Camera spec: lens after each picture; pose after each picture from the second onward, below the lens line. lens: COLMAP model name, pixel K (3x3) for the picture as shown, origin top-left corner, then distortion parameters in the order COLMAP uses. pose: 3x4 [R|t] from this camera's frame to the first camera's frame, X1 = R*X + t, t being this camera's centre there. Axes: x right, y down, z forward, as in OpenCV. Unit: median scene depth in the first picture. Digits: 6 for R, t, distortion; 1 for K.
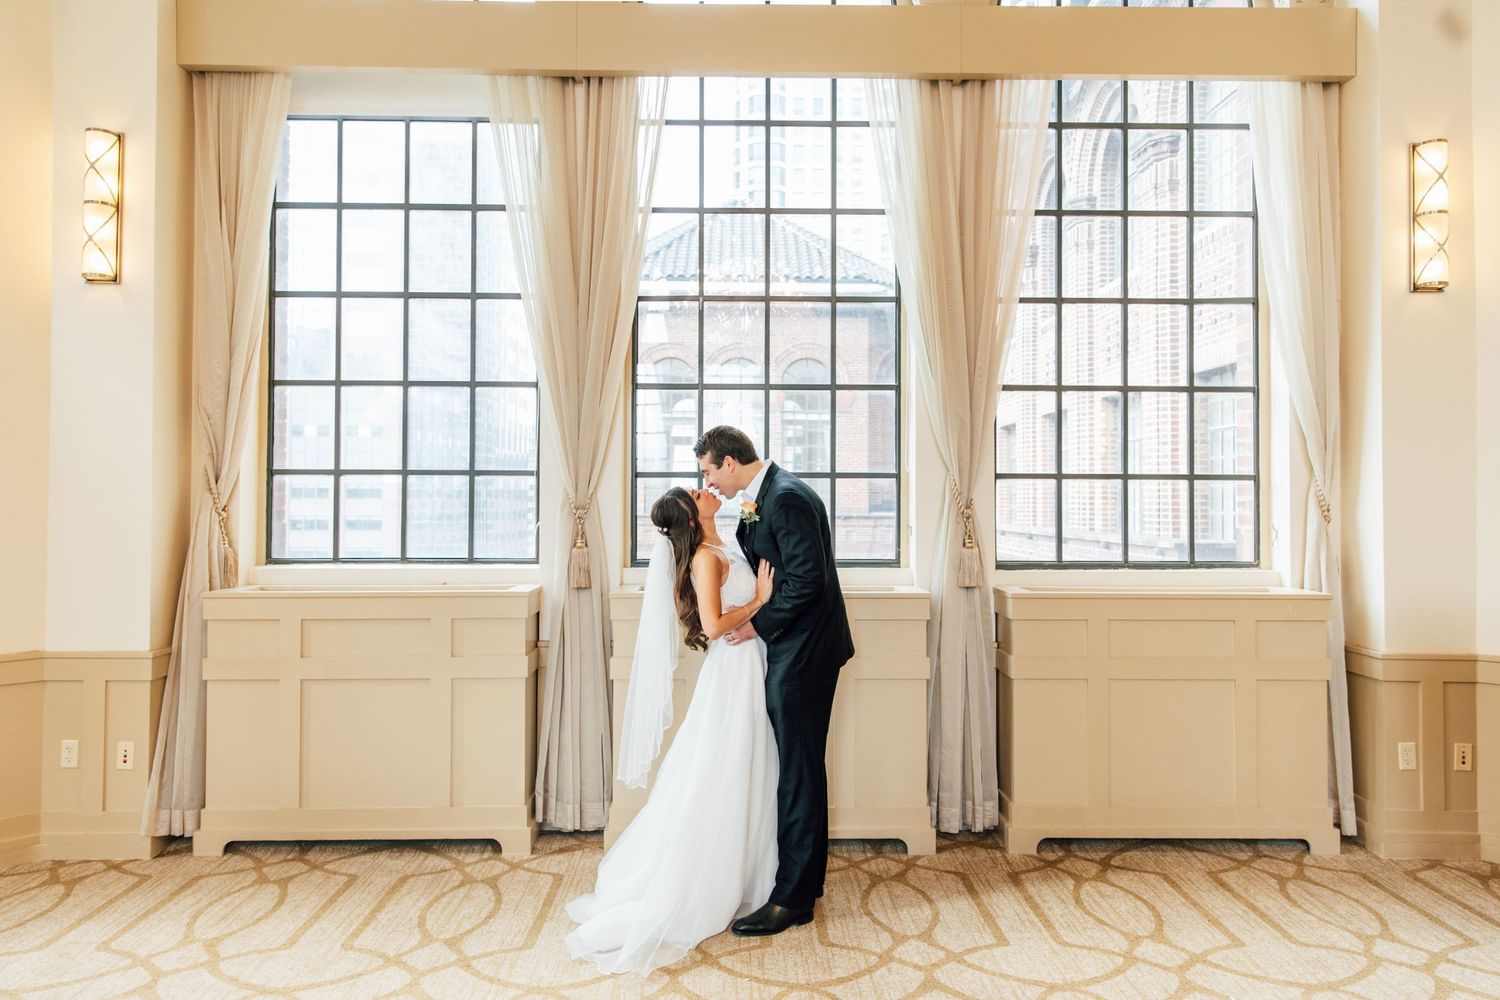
lens RADIAL K [[992.3, 0, 744.4], [0, 992.3, 478.6], [0, 0, 1]] dist [0.009210, -0.004120]
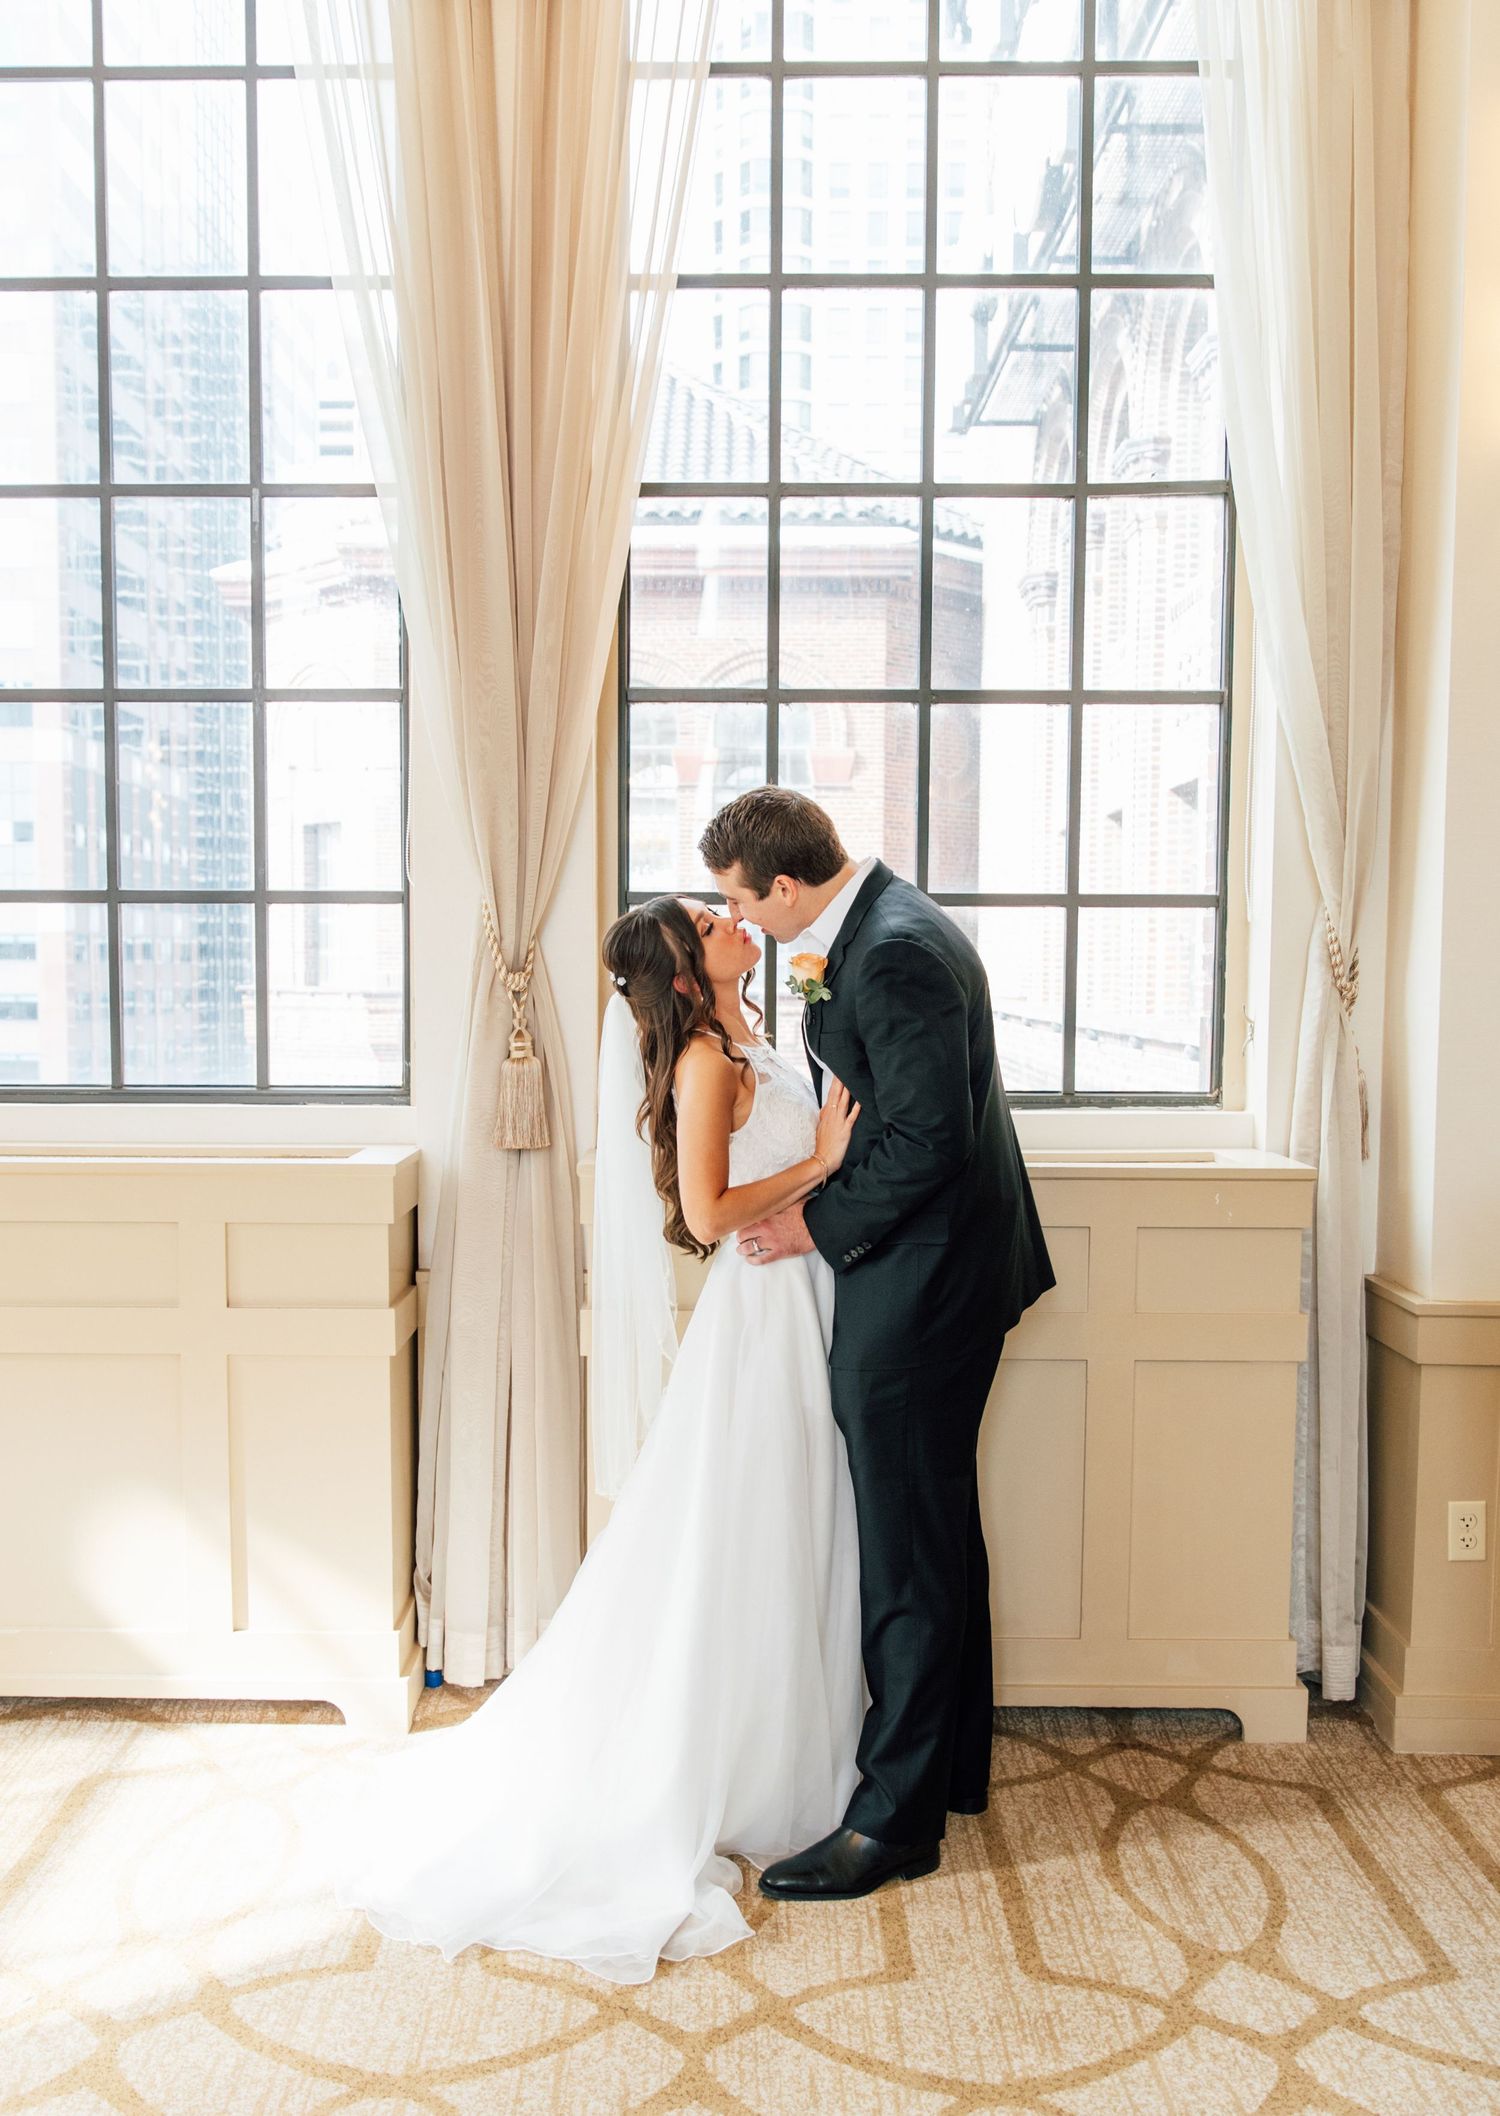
lens RADIAL K [[1878.9, 0, 699.6], [0, 1878.9, 1112.1], [0, 0, 1]] dist [-0.011230, -0.020328]
pose [[0.999526, 0.002368, -0.030690, 0.354075], [0.000704, 0.995019, 0.099688, 0.010041], [0.030773, -0.099662, 0.994545, 0.181670]]
